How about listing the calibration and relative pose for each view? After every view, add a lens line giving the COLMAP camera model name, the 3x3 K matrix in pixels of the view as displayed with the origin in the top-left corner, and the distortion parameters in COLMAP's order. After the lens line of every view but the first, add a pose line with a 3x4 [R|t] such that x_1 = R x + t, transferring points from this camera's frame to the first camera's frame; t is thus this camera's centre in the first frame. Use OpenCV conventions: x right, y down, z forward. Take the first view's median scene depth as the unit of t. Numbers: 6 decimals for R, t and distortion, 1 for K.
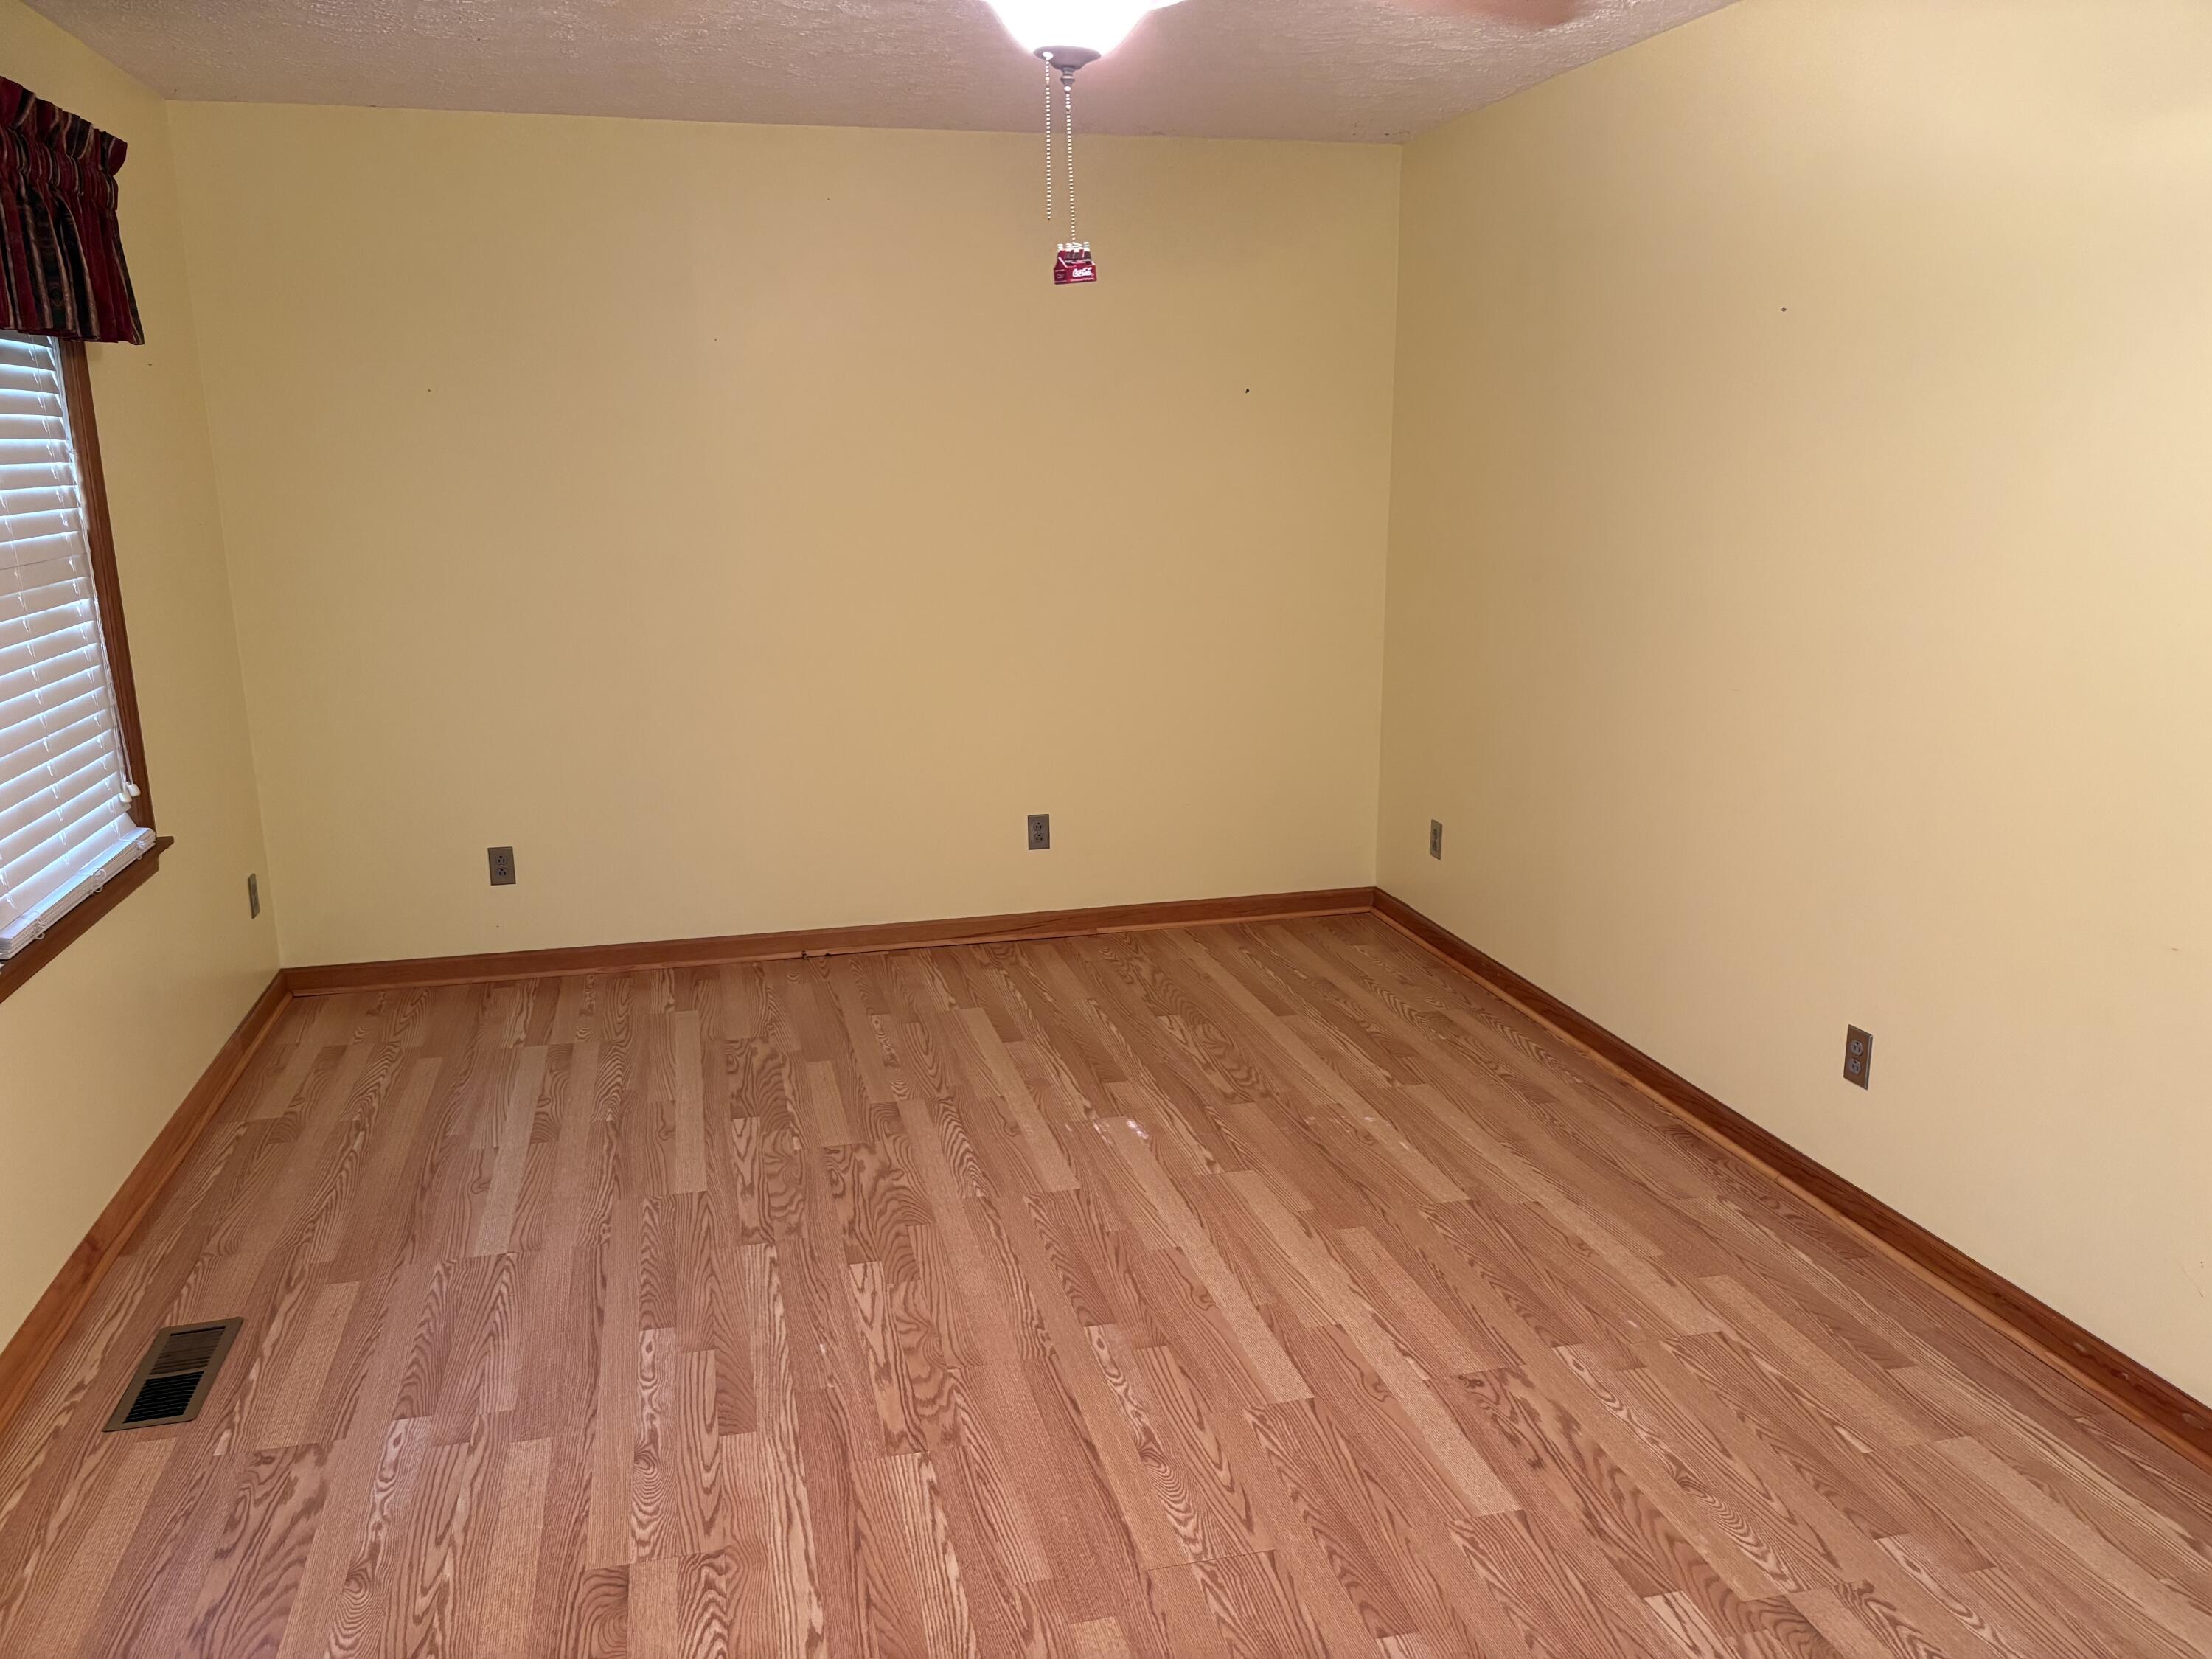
lens RADIAL K [[1690.8, 0, 1106.0], [0, 1690.8, 829.5], [0, 0, 1]] dist [0.074638, -0.124127]
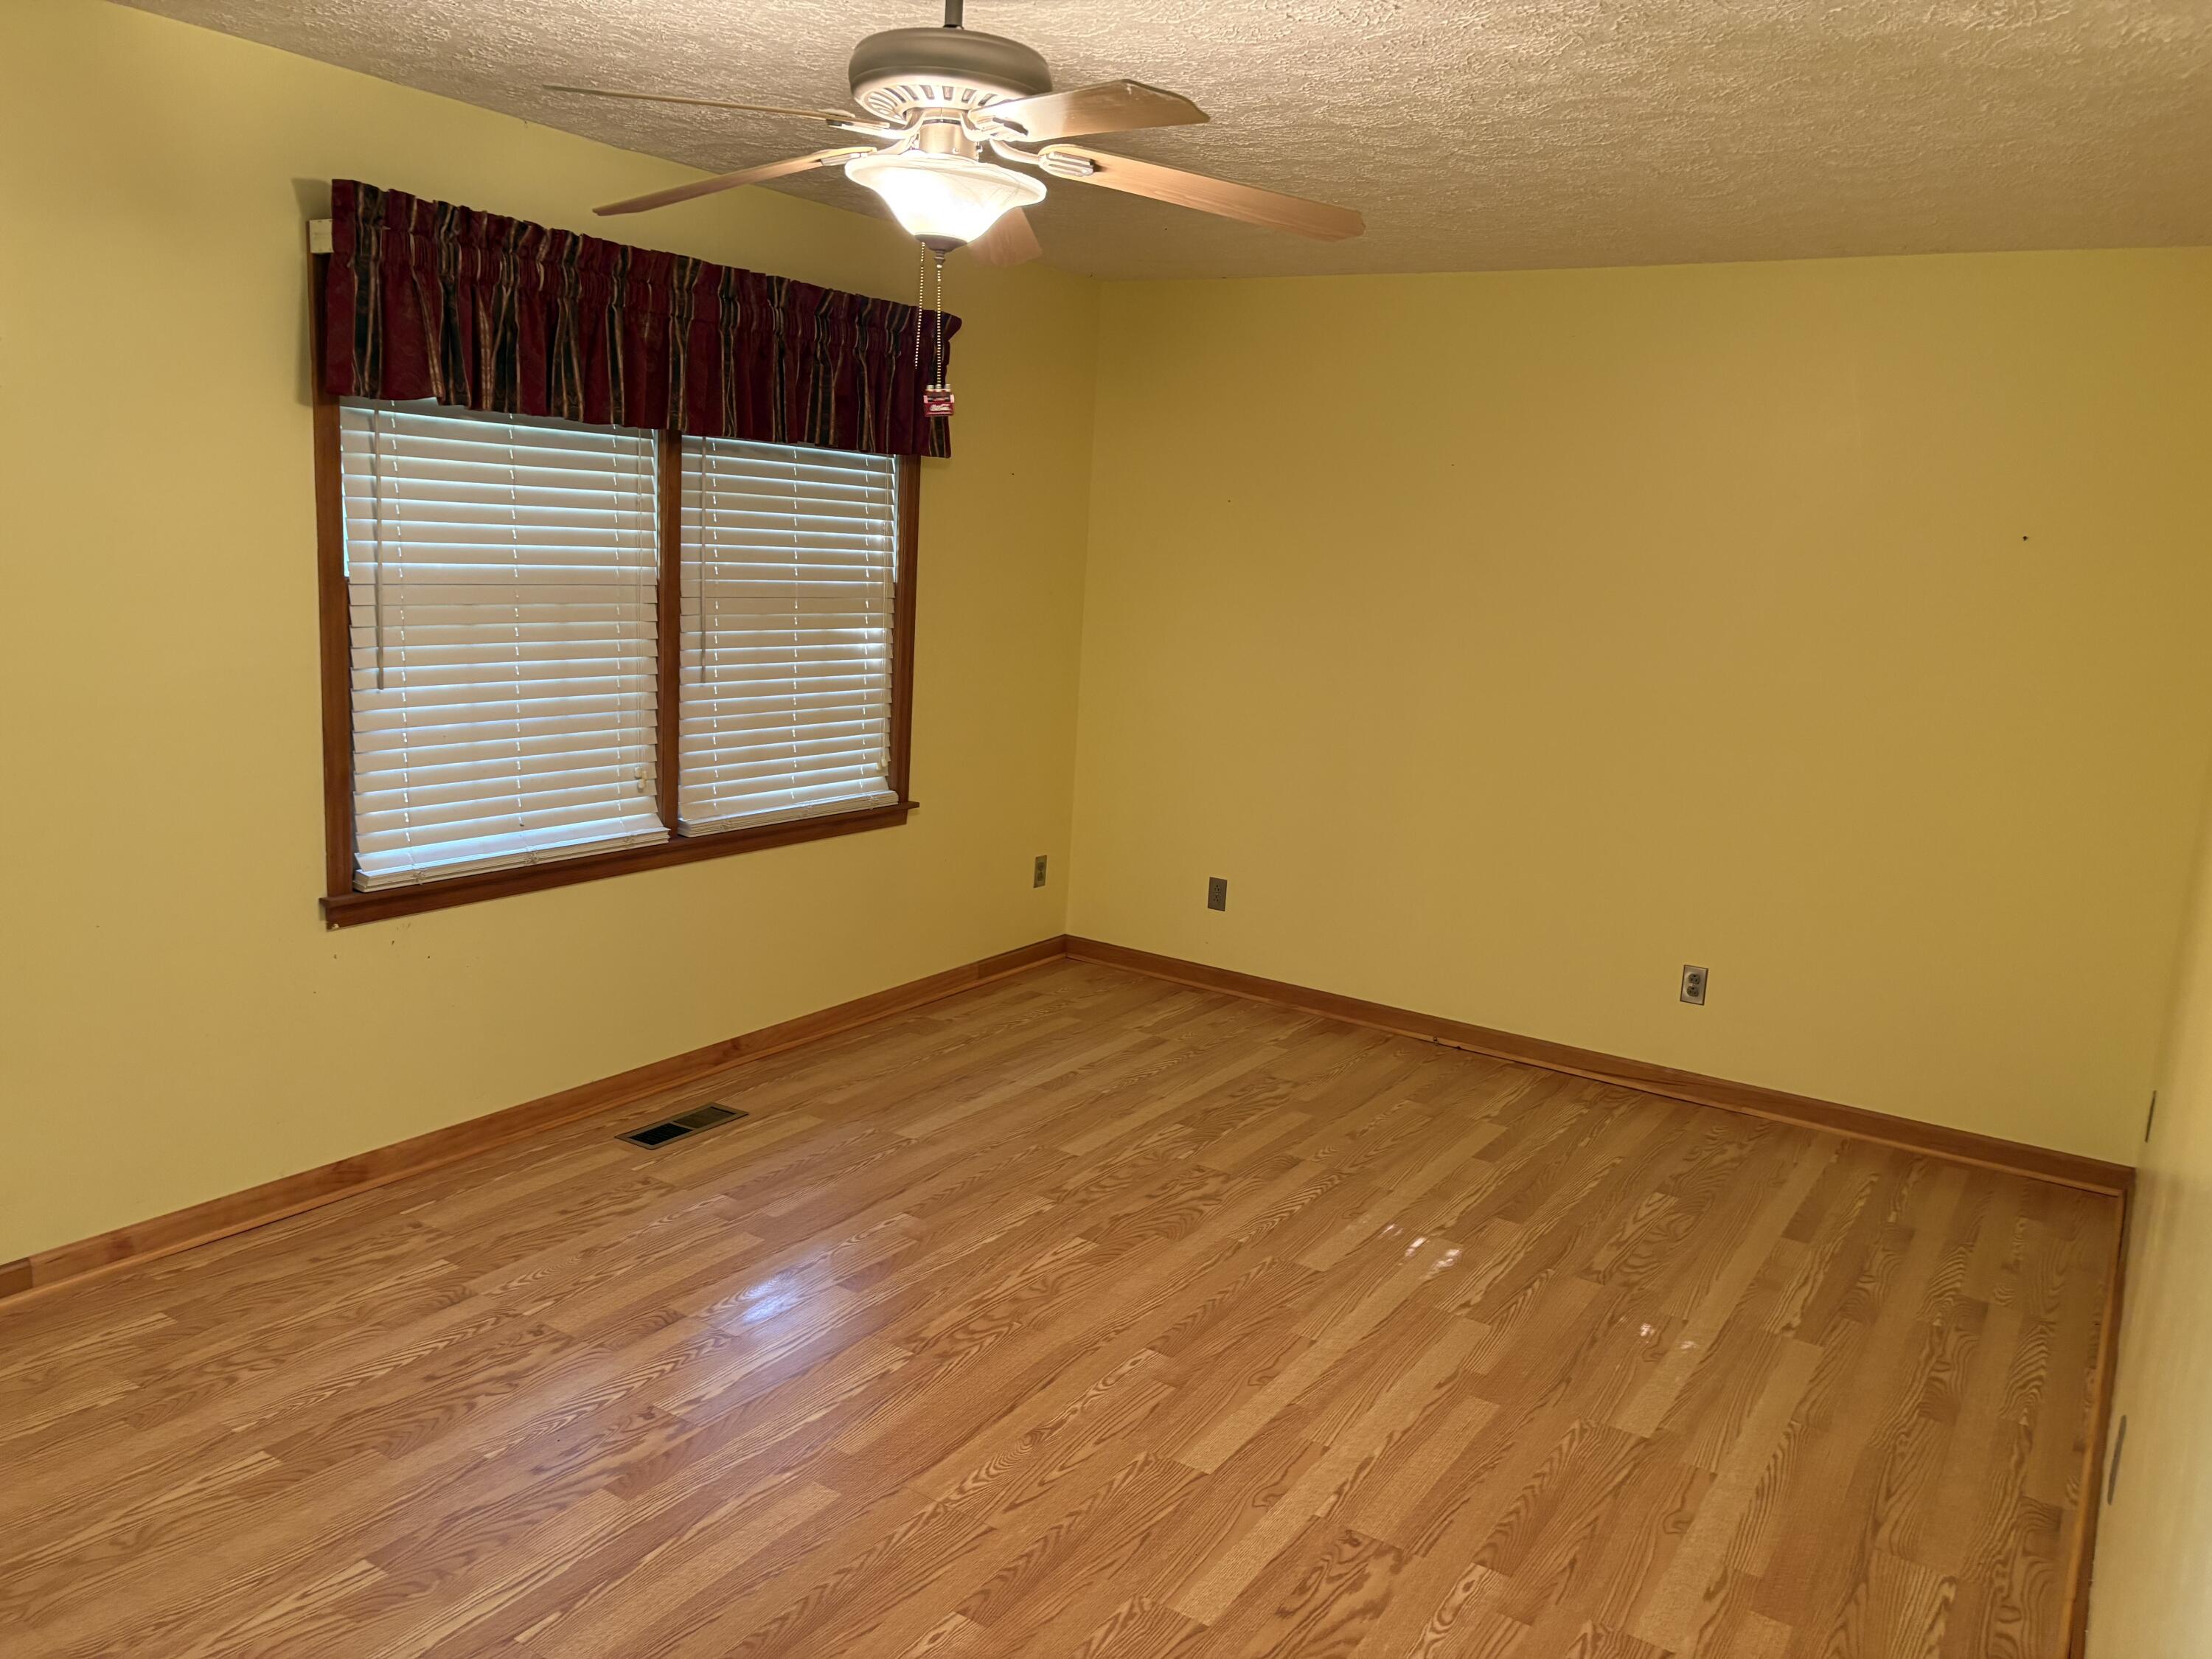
lens RADIAL K [[1690.8, 0, 1106.0], [0, 1690.8, 829.5], [0, 0, 1]] dist [0.074638, -0.124127]
pose [[0.687749, 0.182093, -0.702740, 0.543204], [-0.231436, 0.972516, 0.025498, -0.045311], [0.688069, 0.145103, 0.710989, 0.116962]]
